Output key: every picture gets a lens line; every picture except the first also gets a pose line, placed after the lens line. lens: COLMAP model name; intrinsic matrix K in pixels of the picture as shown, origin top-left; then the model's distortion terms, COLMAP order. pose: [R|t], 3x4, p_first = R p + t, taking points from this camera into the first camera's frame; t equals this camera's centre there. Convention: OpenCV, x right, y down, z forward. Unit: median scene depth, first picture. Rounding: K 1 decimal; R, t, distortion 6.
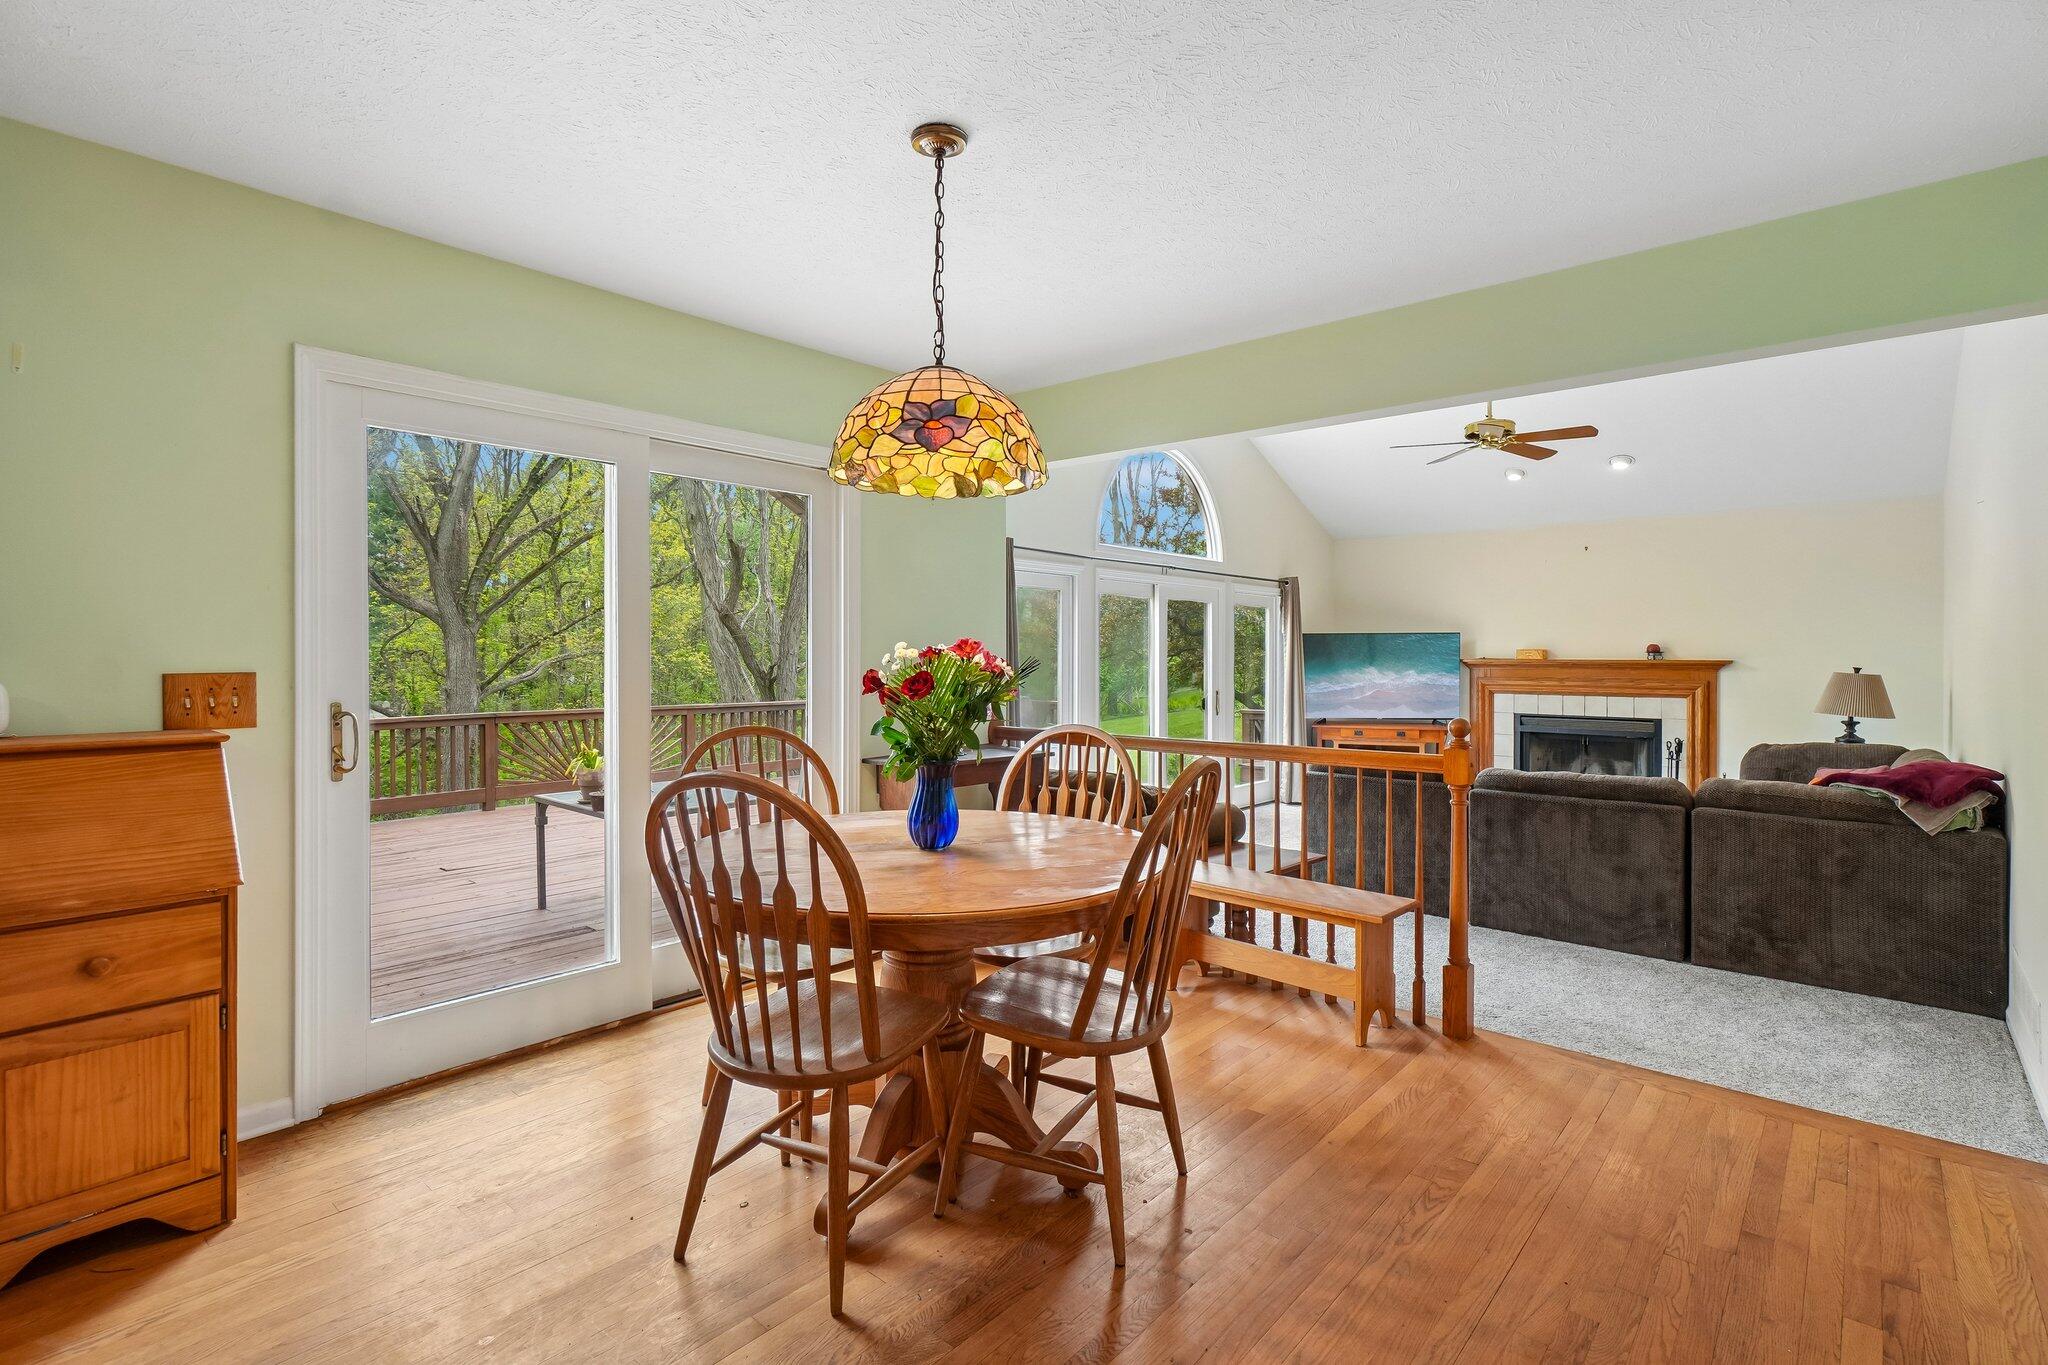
lens RADIAL K [[973.5, 0, 1022.4], [0, 973.5, 661.6], [0, 0, 1]] dist [-0.006020, 0.002715]
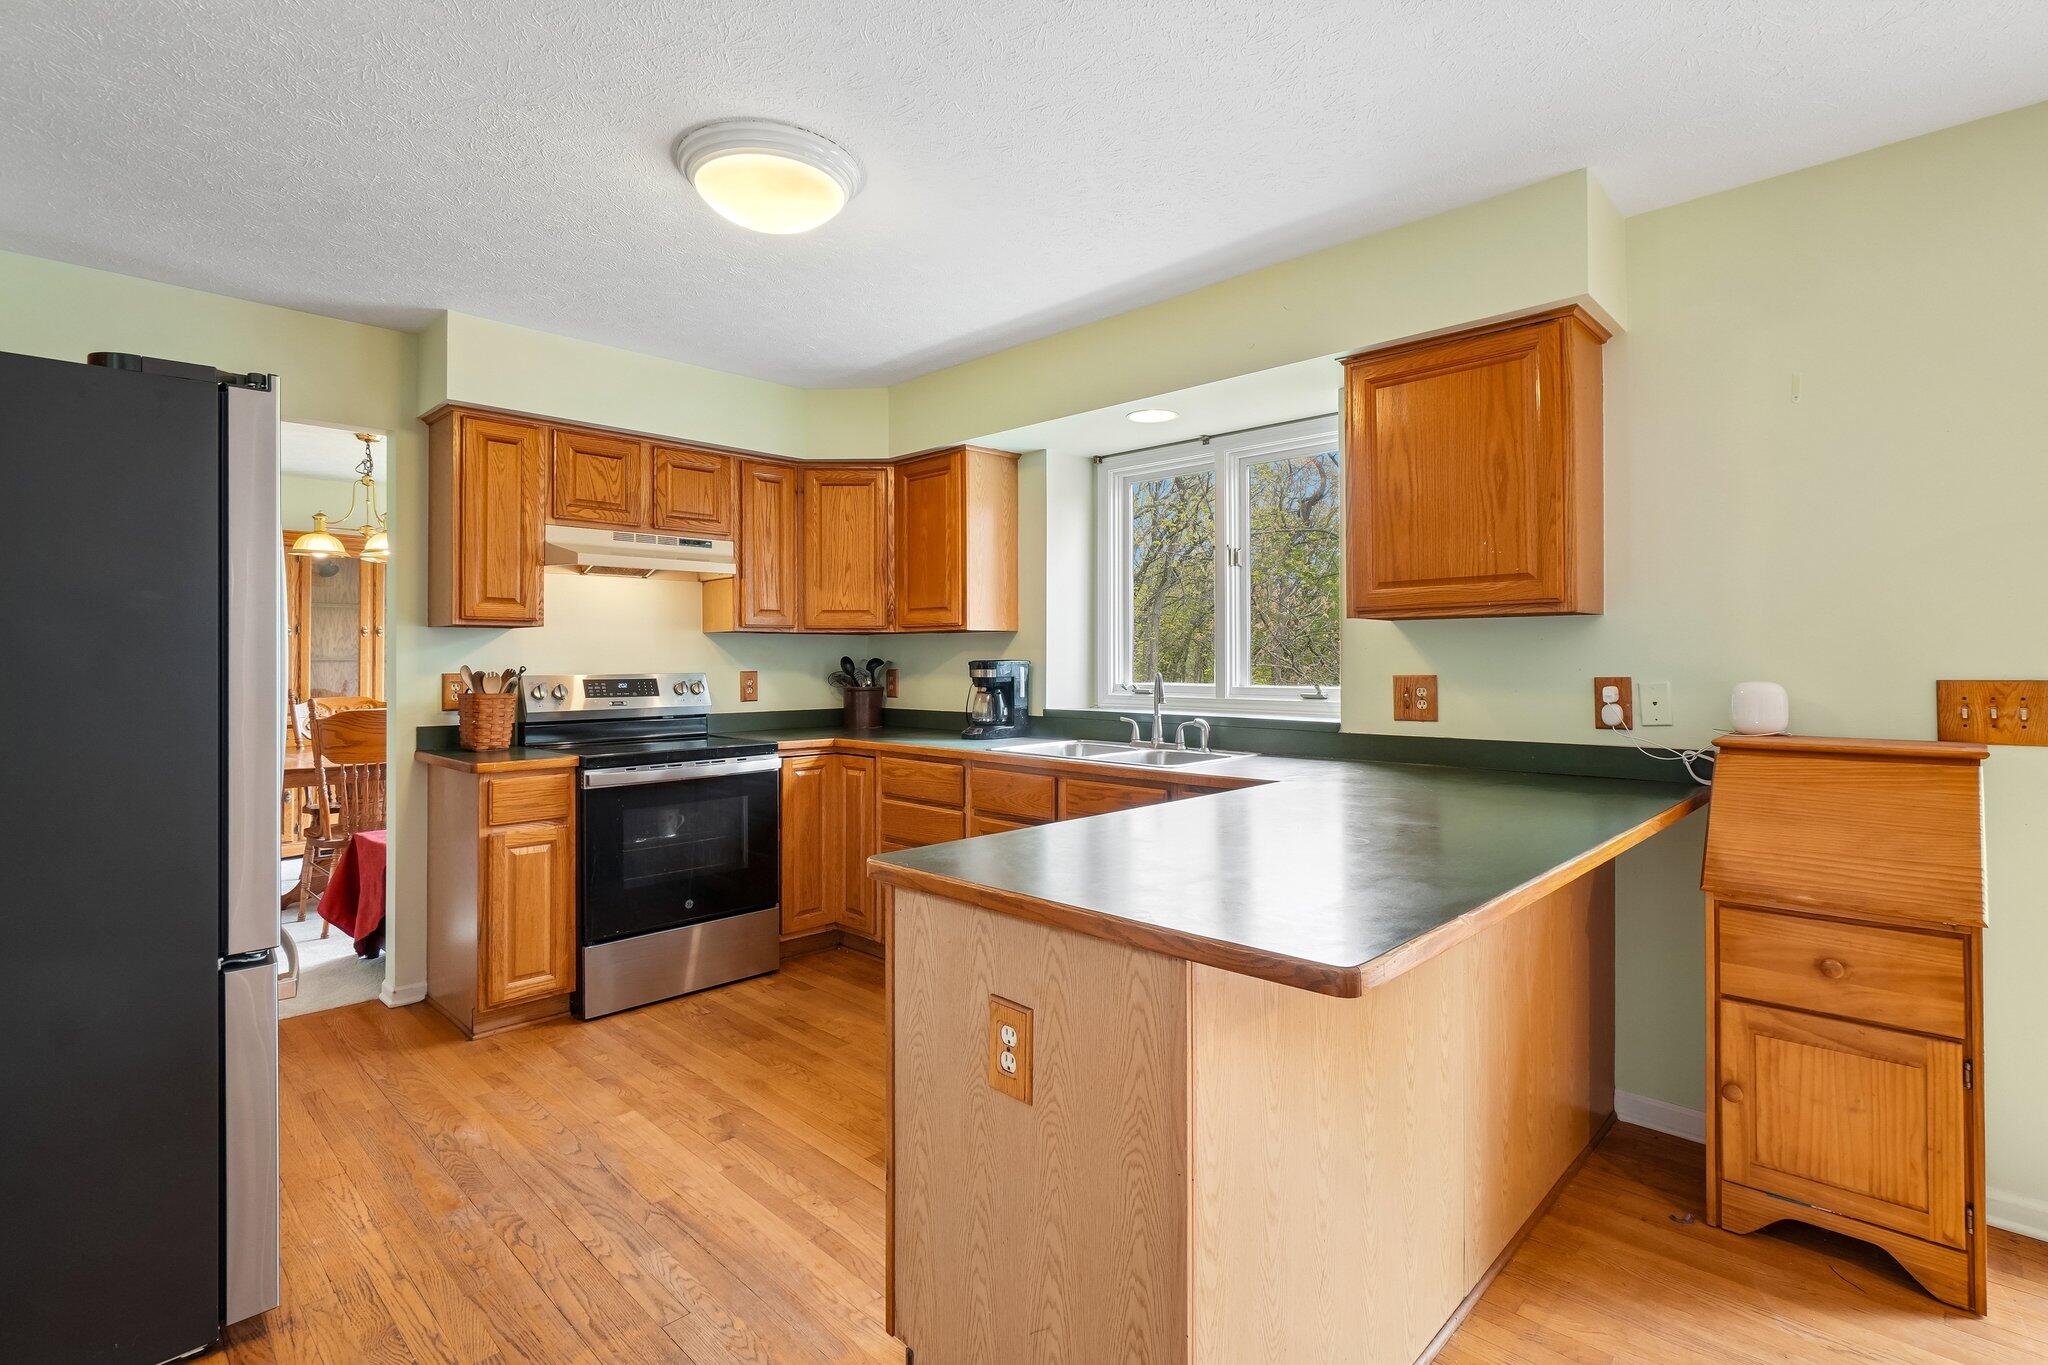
lens RADIAL K [[973.5, 0, 1028.4], [0, 973.5, 651.2], [0, 0, 1]] dist [-0.006020, 0.002715]
pose [[-0.046288, -0.011849, -0.998858, 0.042759], [-0.006924, 0.999909, -0.011541, 0.000698], [0.998904, 0.006382, -0.046366, 0.087939]]
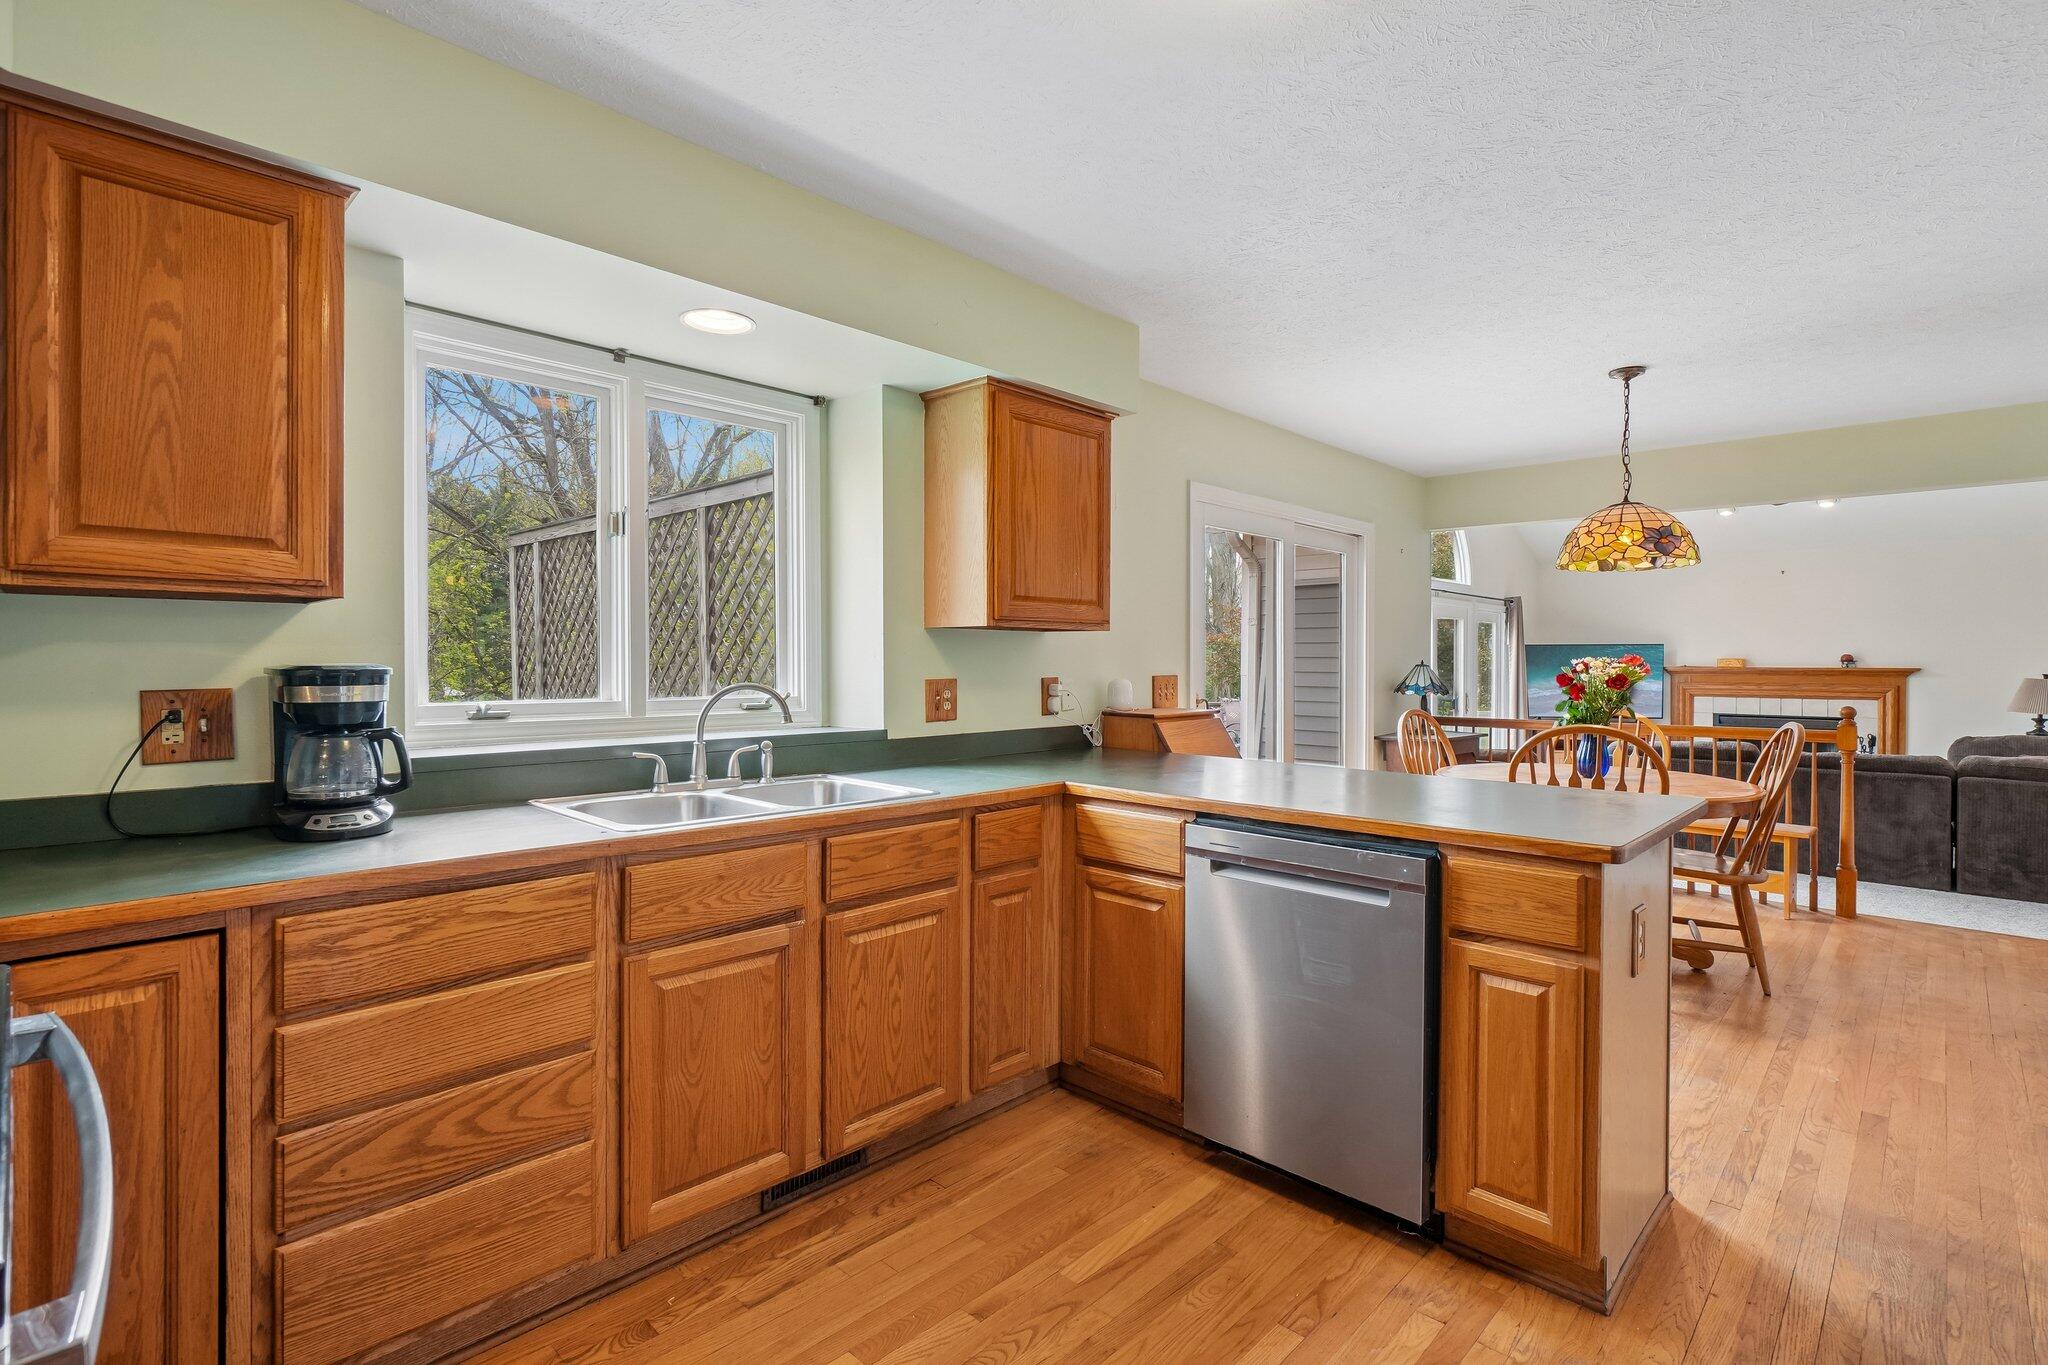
lens RADIAL K [[973.5, 0, 1024.1], [0, 973.5, 674.5], [0, 0, 1]] dist [-0.006020, 0.002715]
pose [[0.999036, 0.000466, -0.043907, -0.529771], [-0.000221, 0.999984, 0.005583, 0.000267], [0.043909, -0.005568, 0.999020, -0.389840]]
